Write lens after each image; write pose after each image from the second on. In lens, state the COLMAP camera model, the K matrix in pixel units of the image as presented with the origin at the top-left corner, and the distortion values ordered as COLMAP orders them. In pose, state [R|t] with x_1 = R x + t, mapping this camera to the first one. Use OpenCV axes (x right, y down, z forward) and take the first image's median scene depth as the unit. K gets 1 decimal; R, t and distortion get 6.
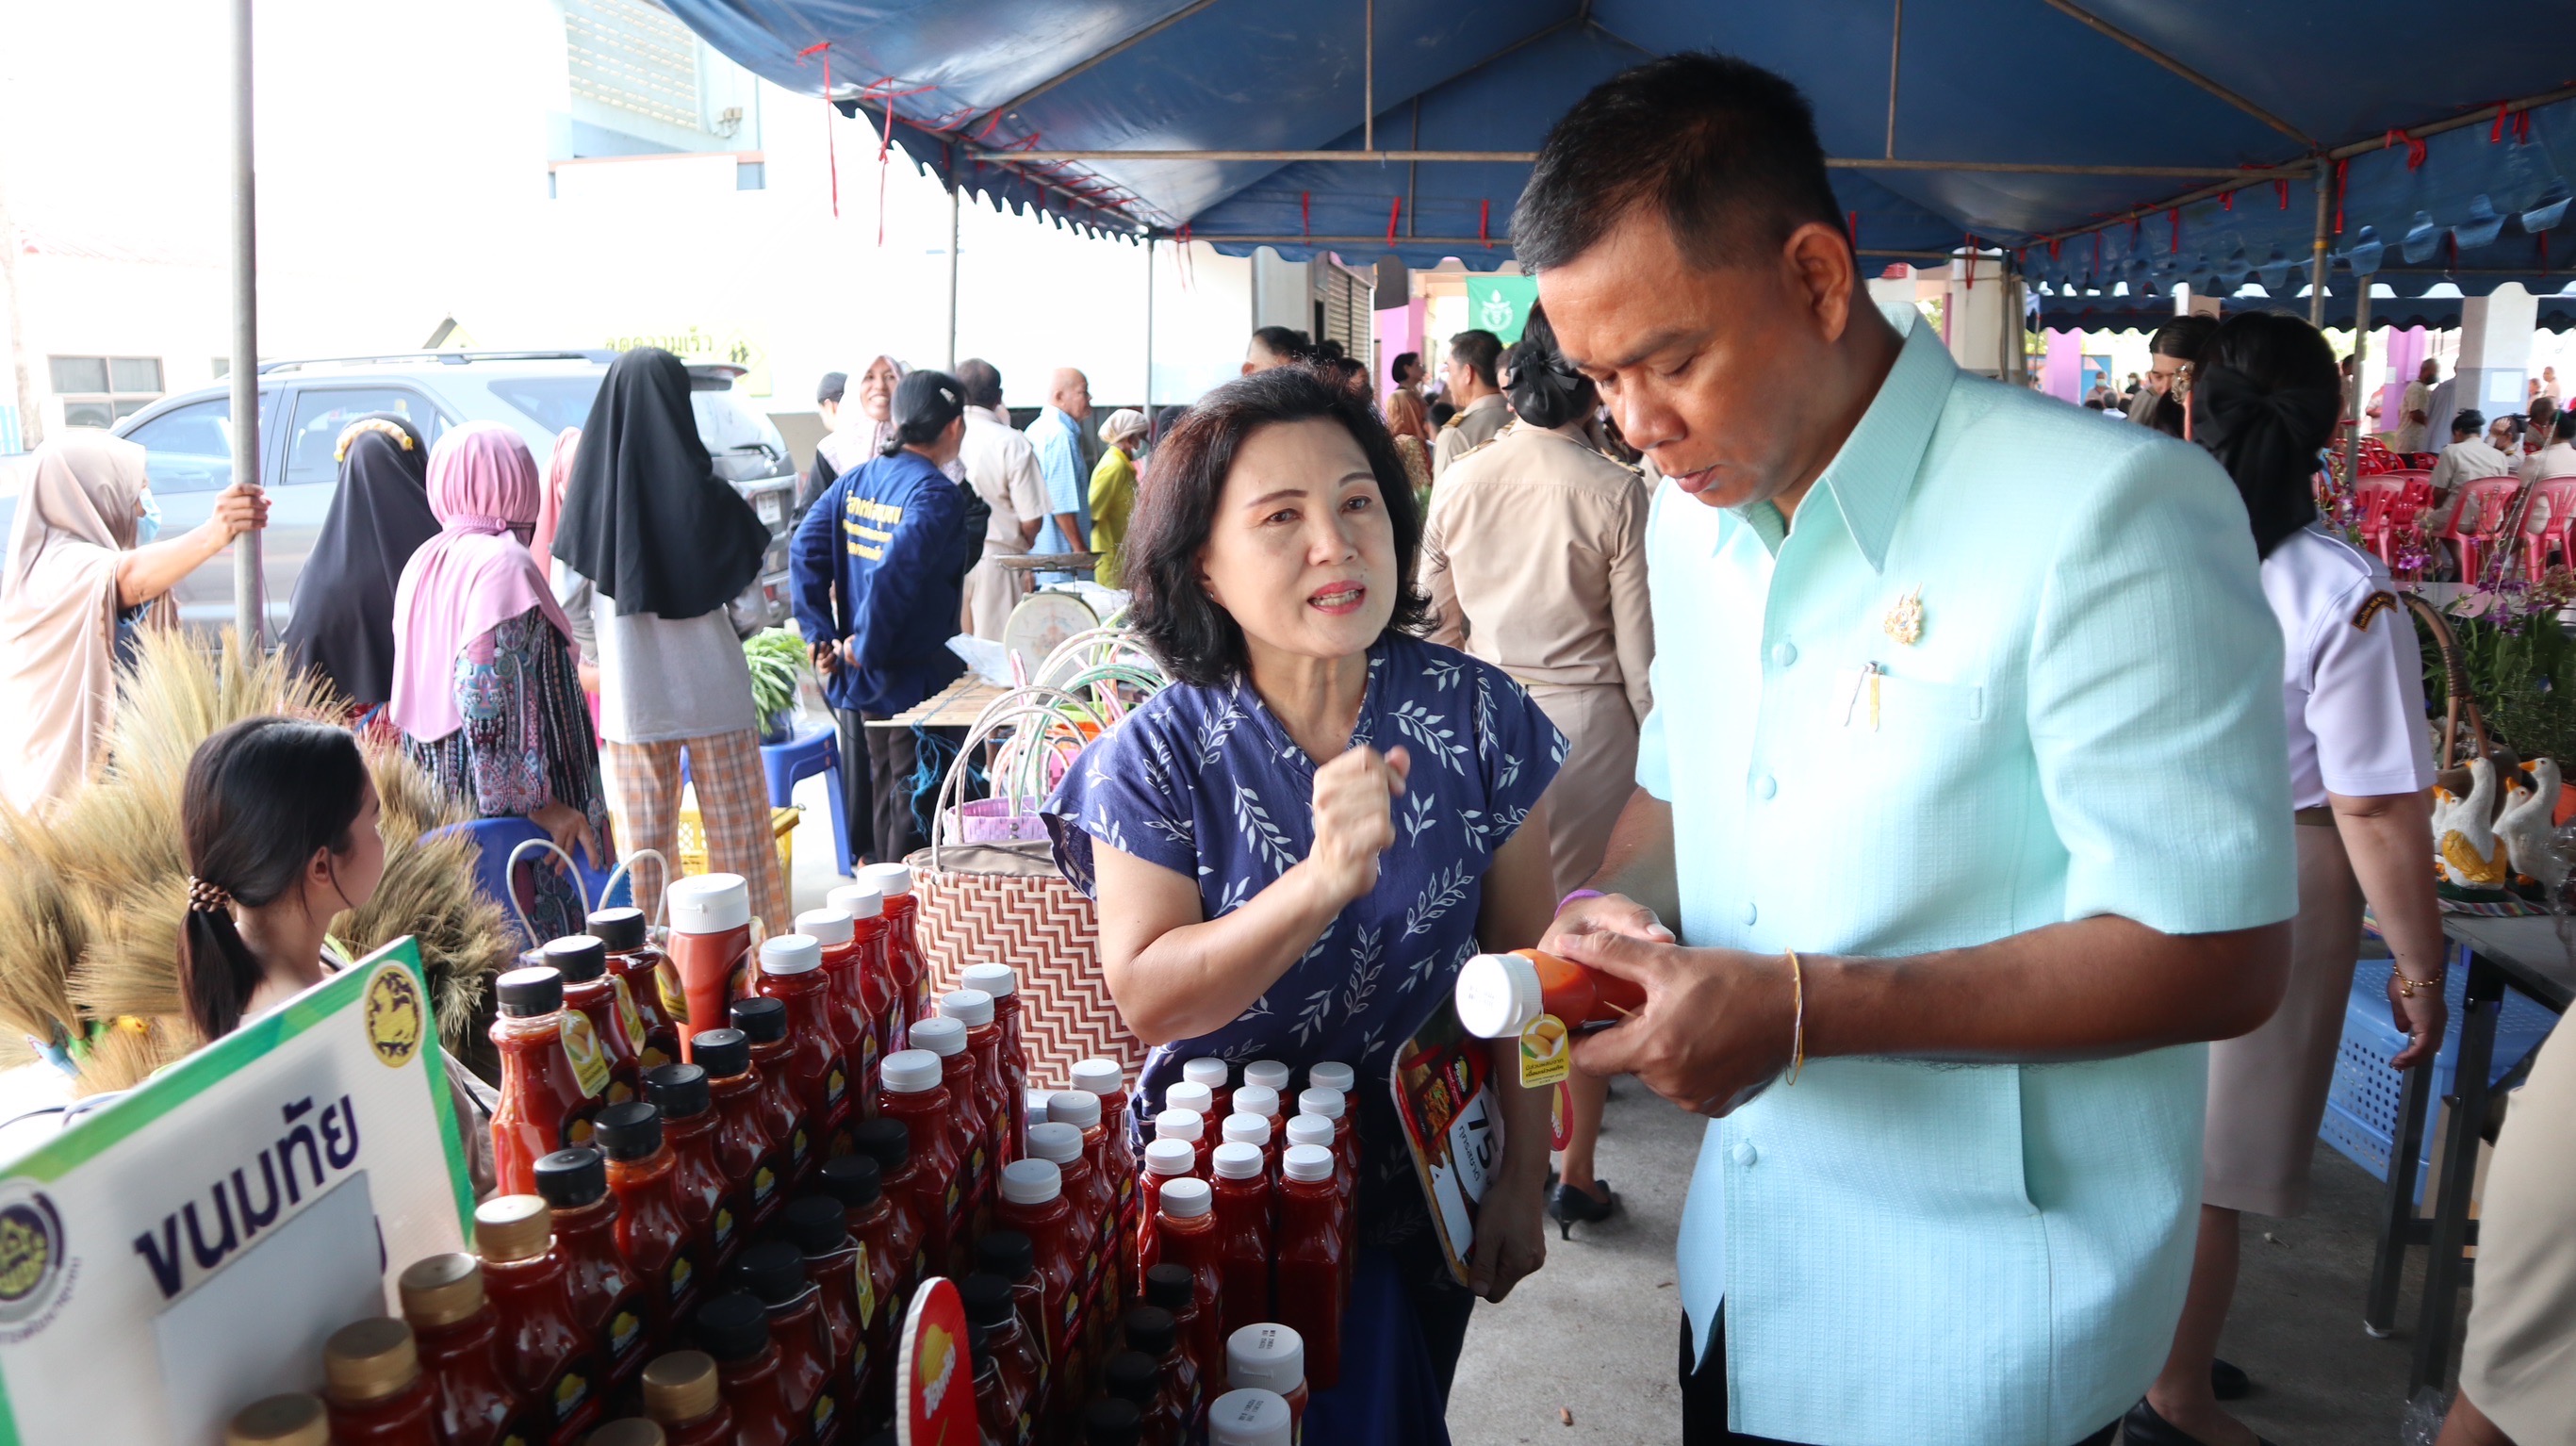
lens RADIAL K [[1800.0, 0, 1278.7], [0, 1800.0, 717.3], [0, 0, 1]] dist [-0.121352, 0.064257]
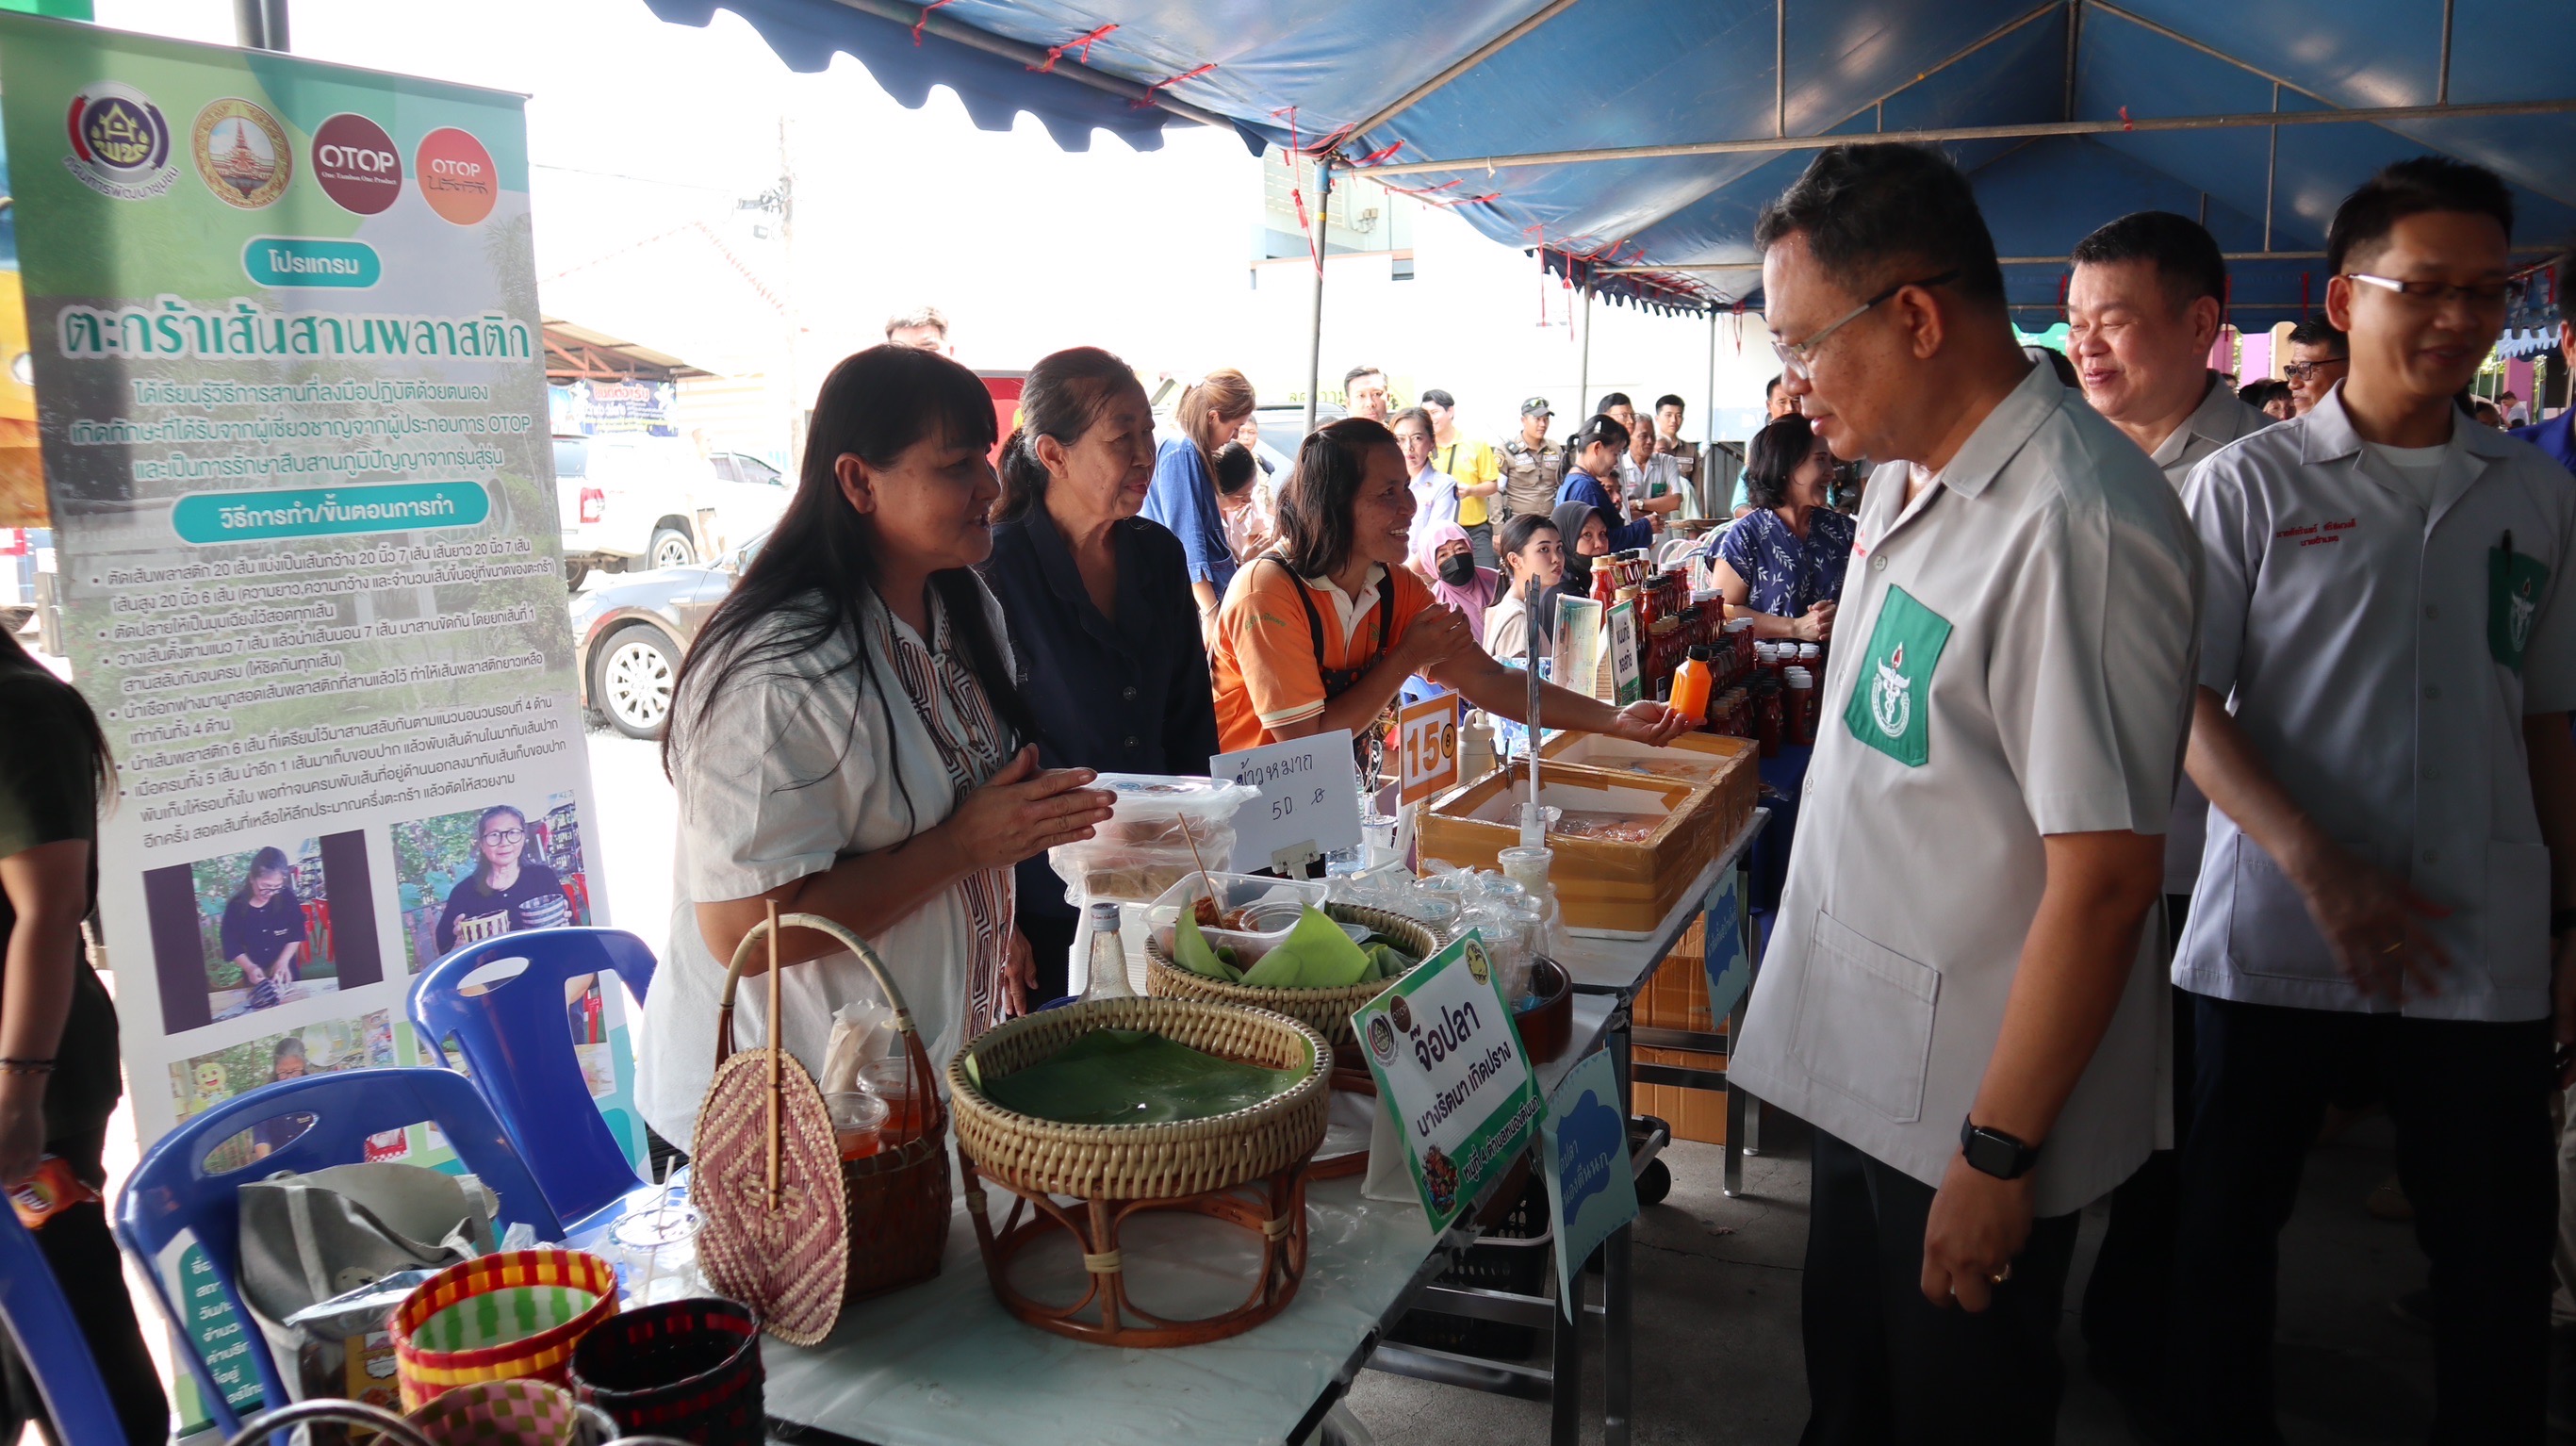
lens RADIAL K [[1800.0, 0, 1290.8], [0, 1800.0, 735.4], [0, 0, 1]] dist [-0.121352, 0.064257]
pose [[0.958445, 0.029837, -0.283712, 0.010305], [-0.034525, 0.999337, -0.011537, 0.069079], [0.283180, 0.020853, 0.958840, -0.343901]]
